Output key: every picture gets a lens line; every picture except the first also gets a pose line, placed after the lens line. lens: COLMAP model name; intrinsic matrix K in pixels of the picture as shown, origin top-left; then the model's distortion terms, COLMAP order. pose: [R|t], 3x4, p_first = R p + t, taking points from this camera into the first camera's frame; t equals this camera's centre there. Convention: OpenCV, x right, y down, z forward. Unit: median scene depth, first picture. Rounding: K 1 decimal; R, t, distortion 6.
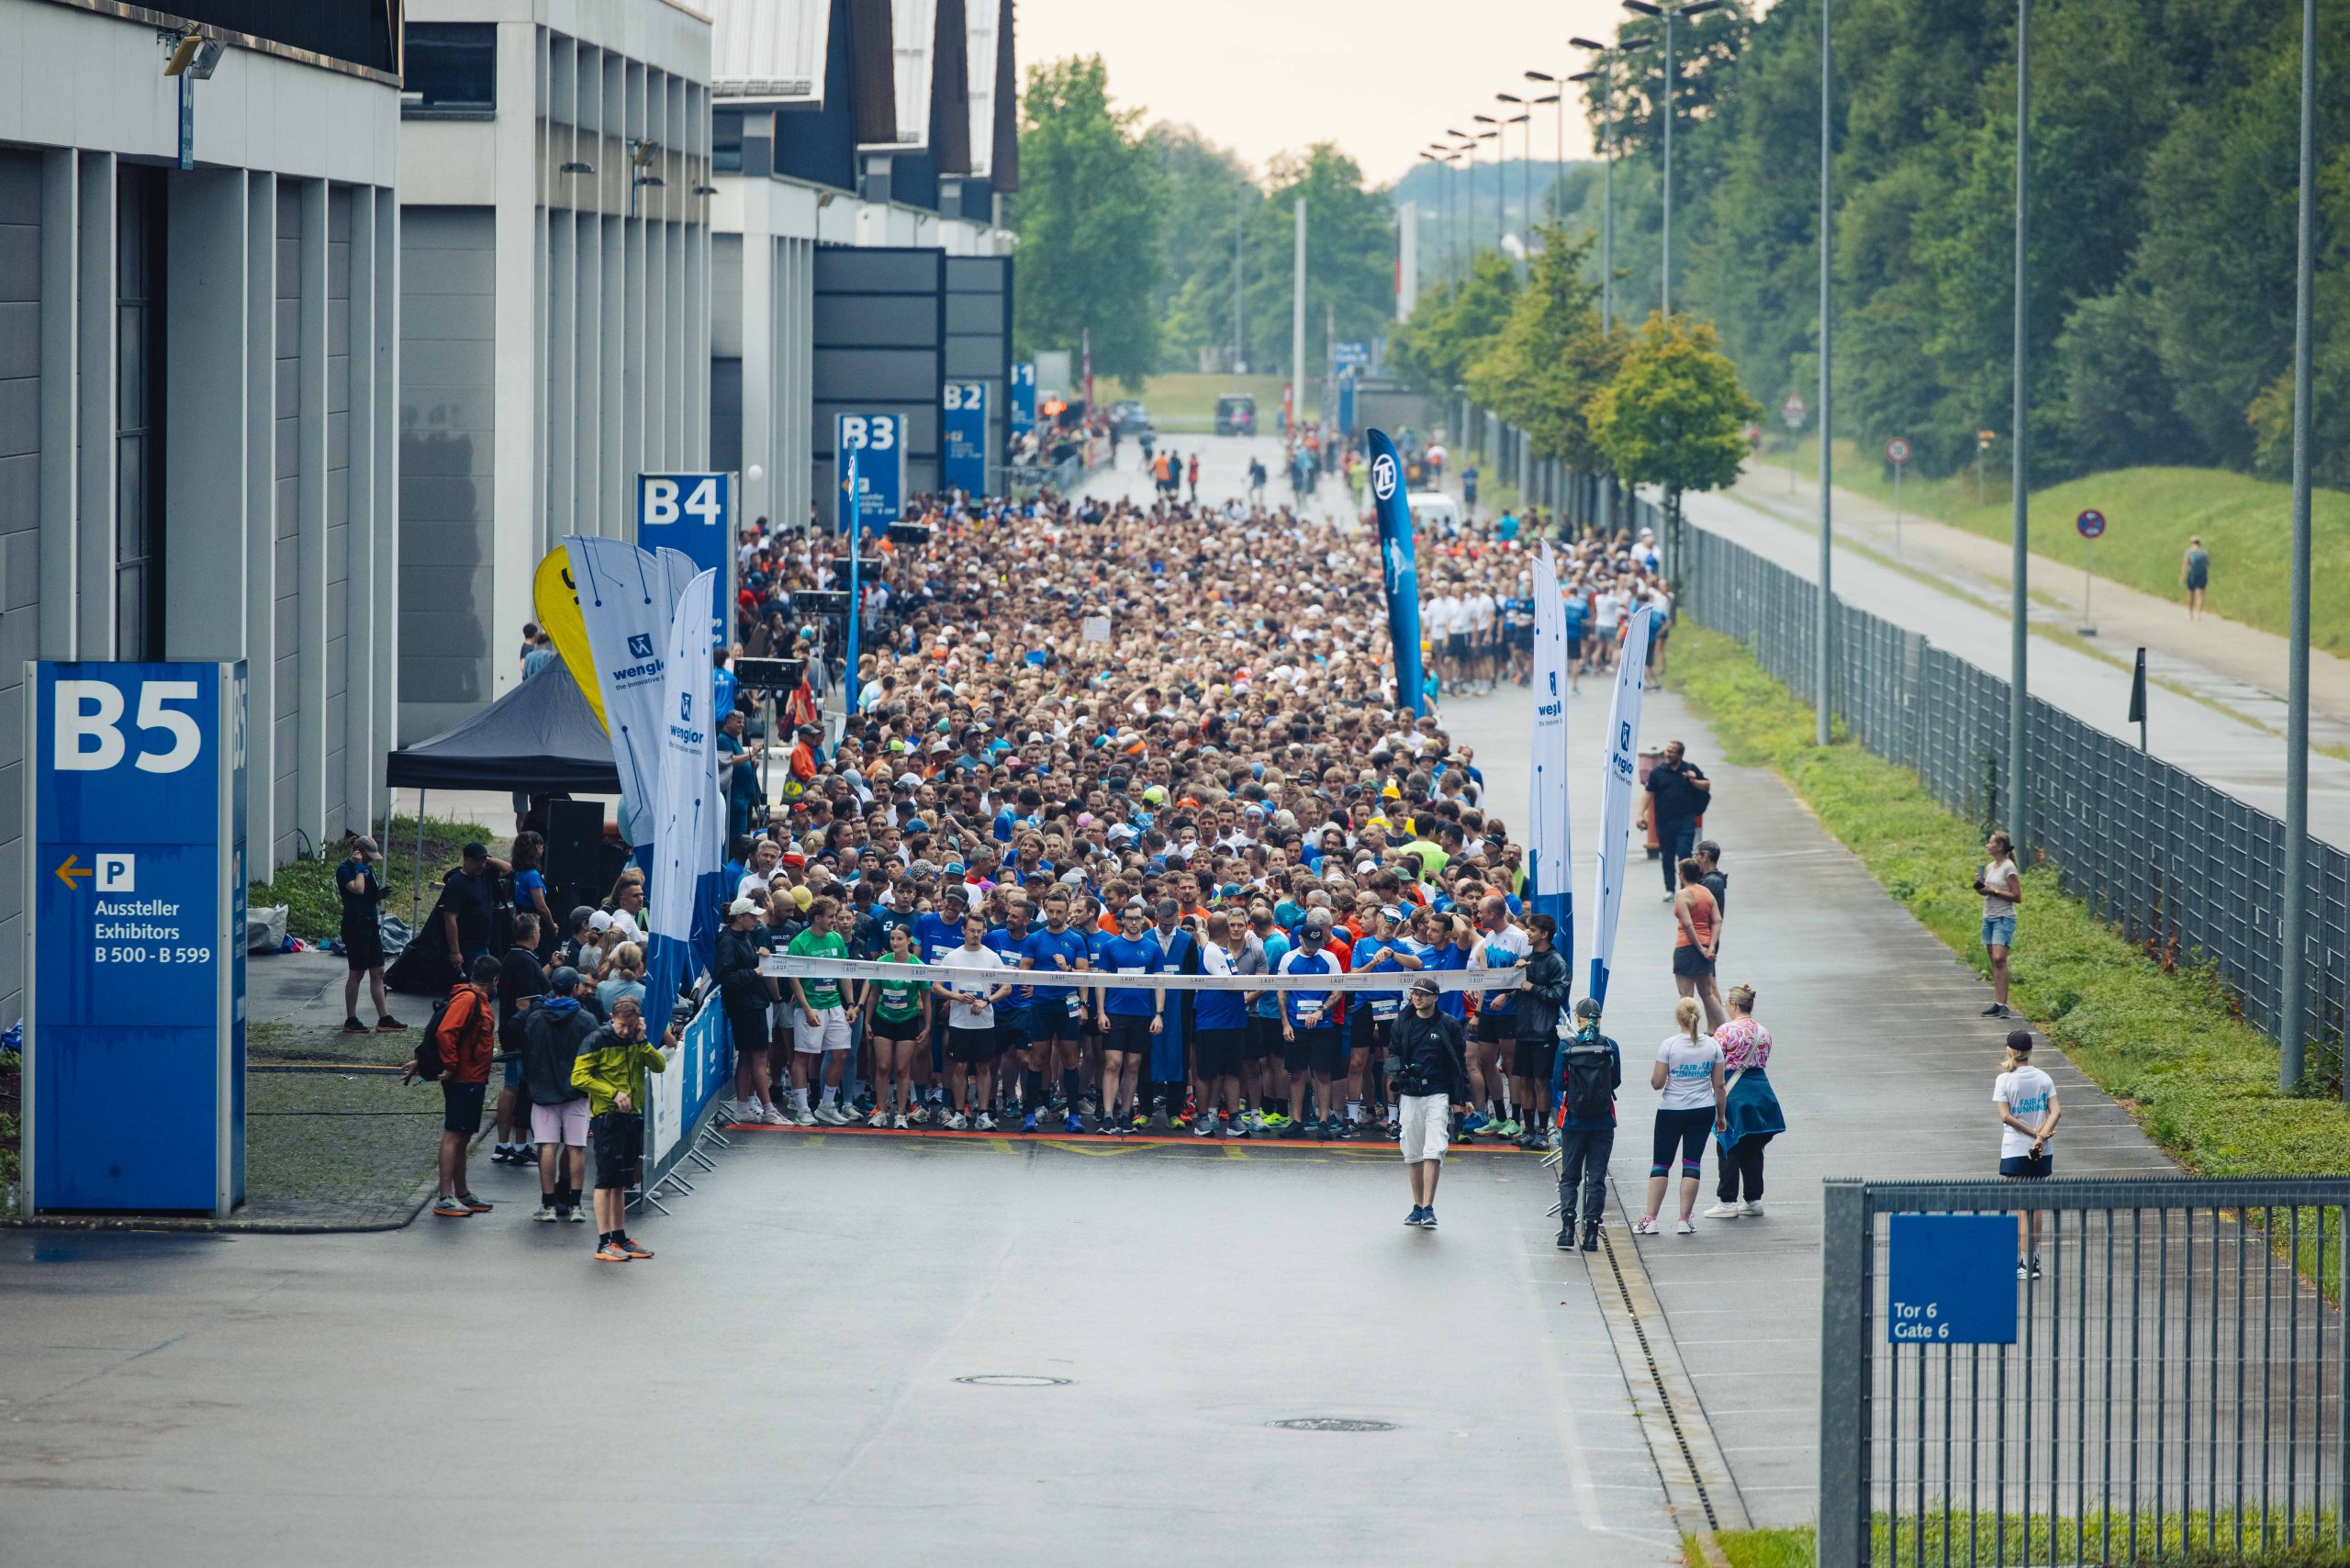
lens RADIAL K [[14785.0, 0, 1184.7], [0, 14785.0, 783.9], [0, 0, 1]] dist [0.575249, 0.000000]
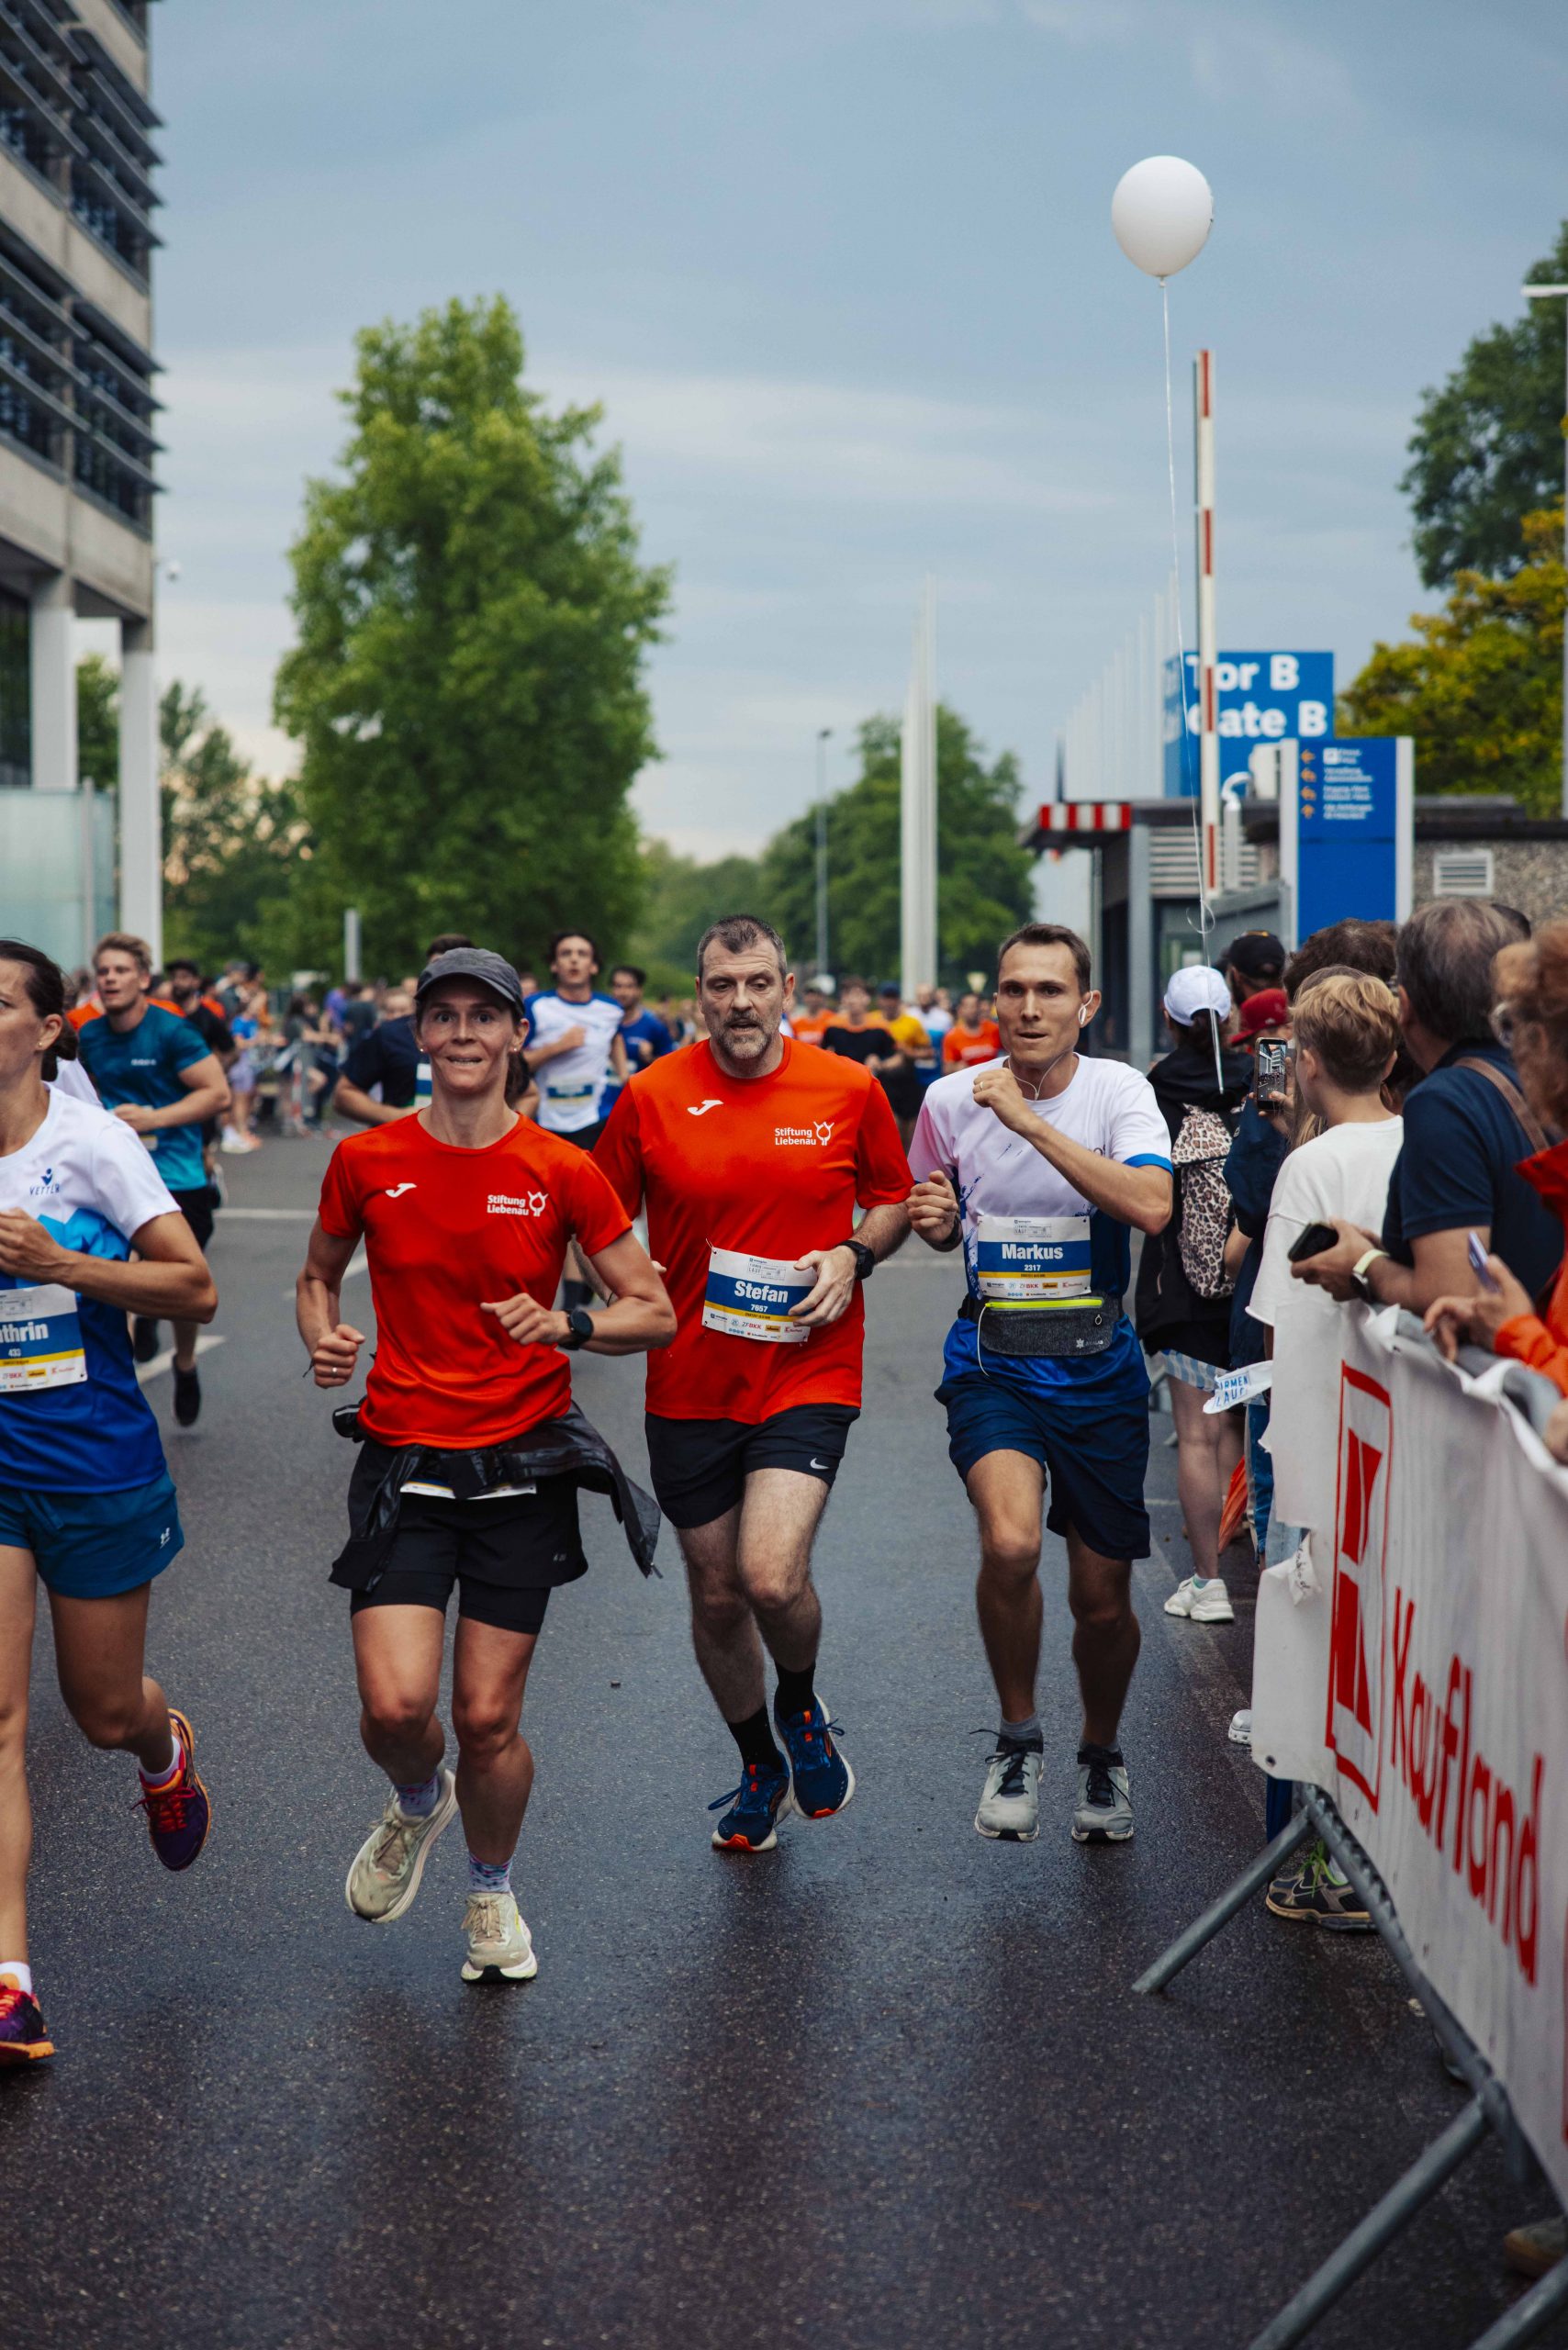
lens RADIAL K [[4467.2, 0, 734.1], [0, 4467.2, 1160.1], [0, 0, 1]] dist [-0.001873, 0.000000]
pose [[0.999667, -0.007575, -0.024681, 0.005219], [0.007456, 0.999960, -0.004893, -0.020114], [0.024717, 0.004707, 0.999683, 0.852518]]
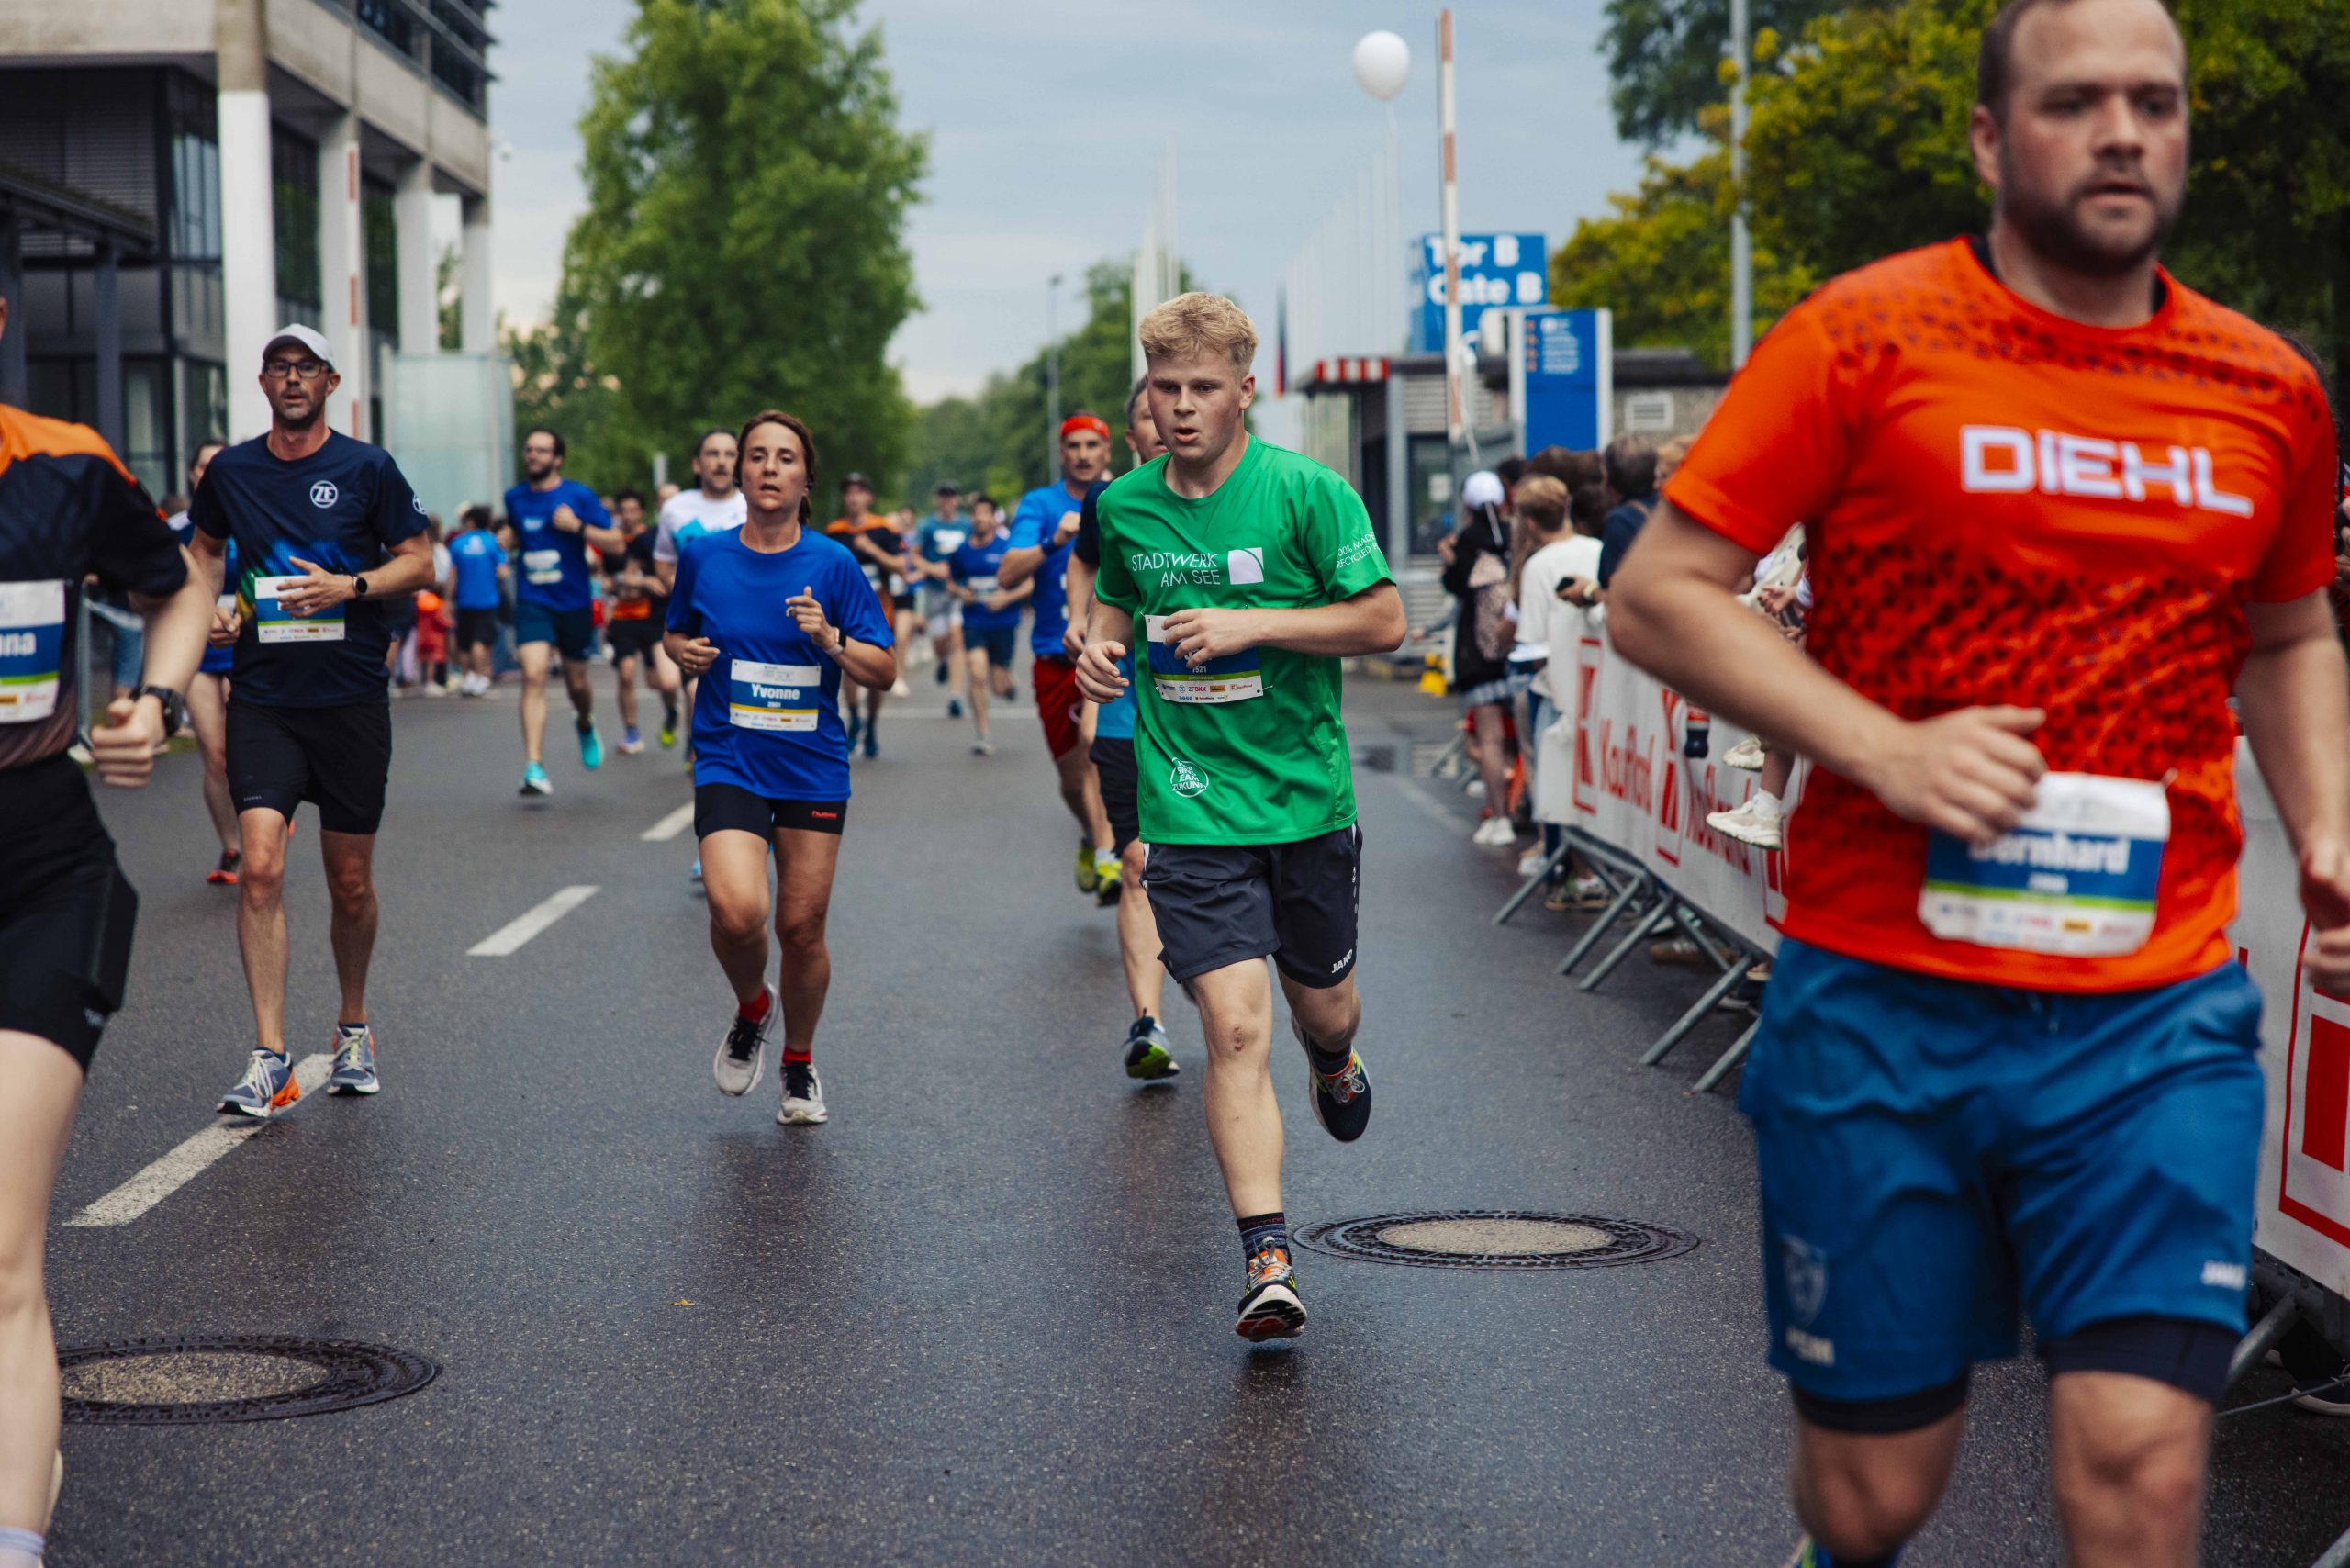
lens RADIAL K [[4467.2, 0, 1178.9], [0, 4467.2, 801.4], [0, 0, 1]] dist [-0.001873, 0.000000]
pose [[0.999315, -0.024794, 0.027477, 0.003525], [0.024280, 0.999527, 0.018887, -0.019297], [-0.027933, -0.018207, 0.999444, 0.838860]]
